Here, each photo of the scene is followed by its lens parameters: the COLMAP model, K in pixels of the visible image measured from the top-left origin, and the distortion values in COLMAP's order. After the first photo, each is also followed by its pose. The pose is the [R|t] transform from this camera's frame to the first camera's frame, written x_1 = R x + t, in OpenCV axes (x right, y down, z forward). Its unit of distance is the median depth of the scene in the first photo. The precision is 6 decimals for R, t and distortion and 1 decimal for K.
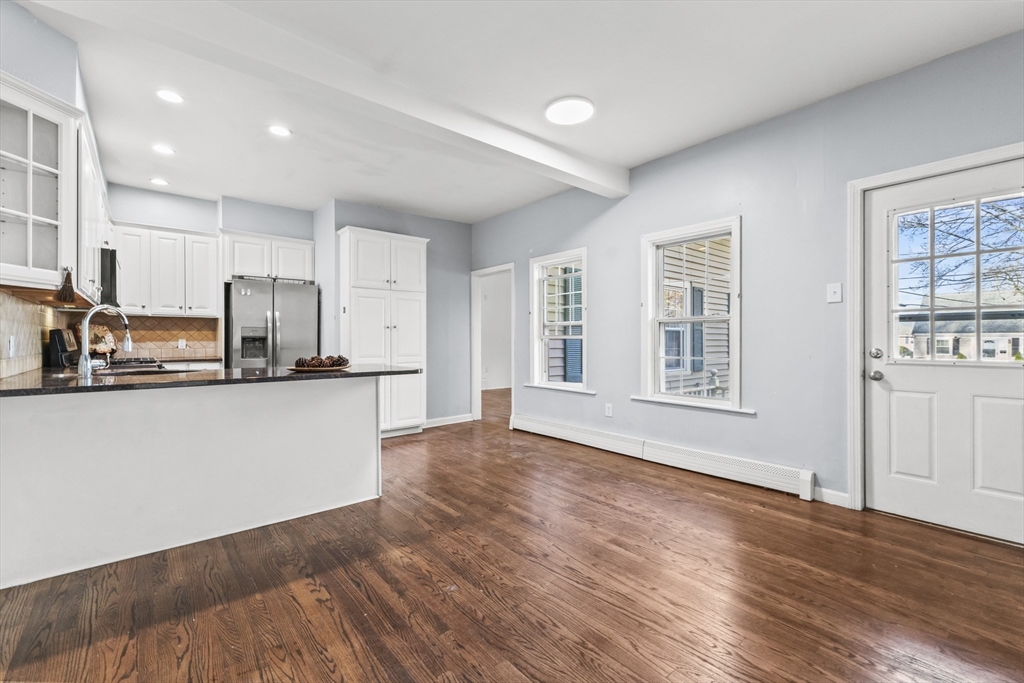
lens RADIAL K [[434.9, 0, 499.1], [0, 434.9, 340.8], [0, 0, 1]] dist [0.006705, -0.000805]
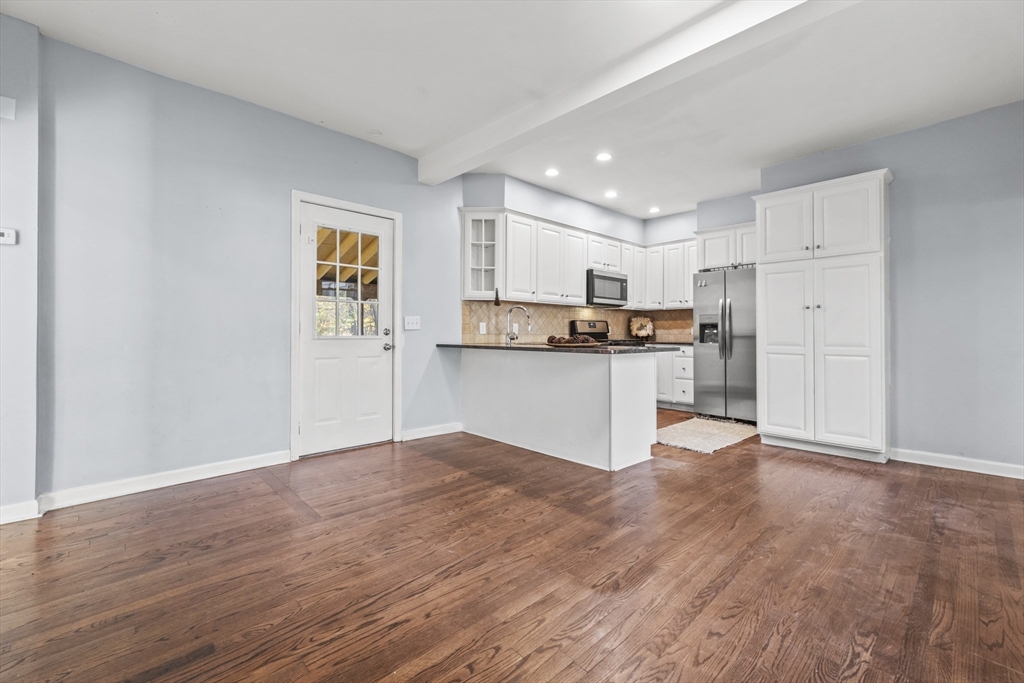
lens RADIAL K [[434.9, 0, 528.3], [0, 434.9, 324.3], [0, 0, 1]] dist [0.006705, -0.000805]
pose [[0.100669, -0.020049, -0.994718, 0.766178], [-0.006815, 0.999760, -0.020840, 0.030149], [0.994897, 0.008876, 0.100508, 0.710436]]
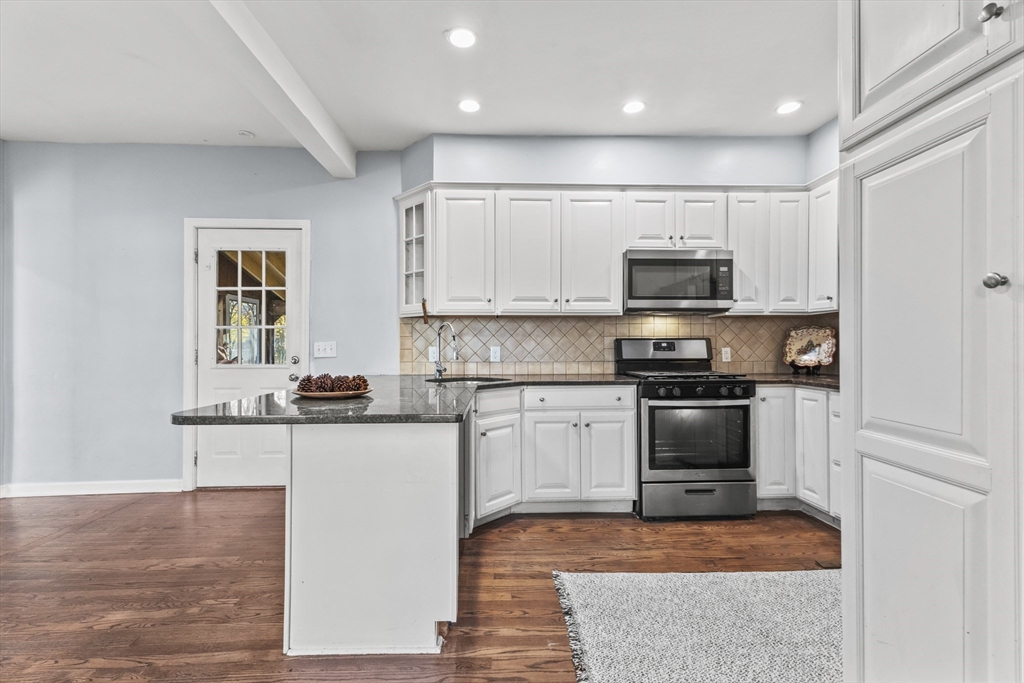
lens RADIAL K [[434.9, 0, 517.5], [0, 434.9, 343.1], [0, 0, 1]] dist [0.006705, -0.000805]
pose [[-0.589687, -0.007473, -0.807597, -0.014122], [-0.001228, 0.999964, -0.008356, -0.007335], [0.807631, -0.003935, -0.589675, 1.567645]]
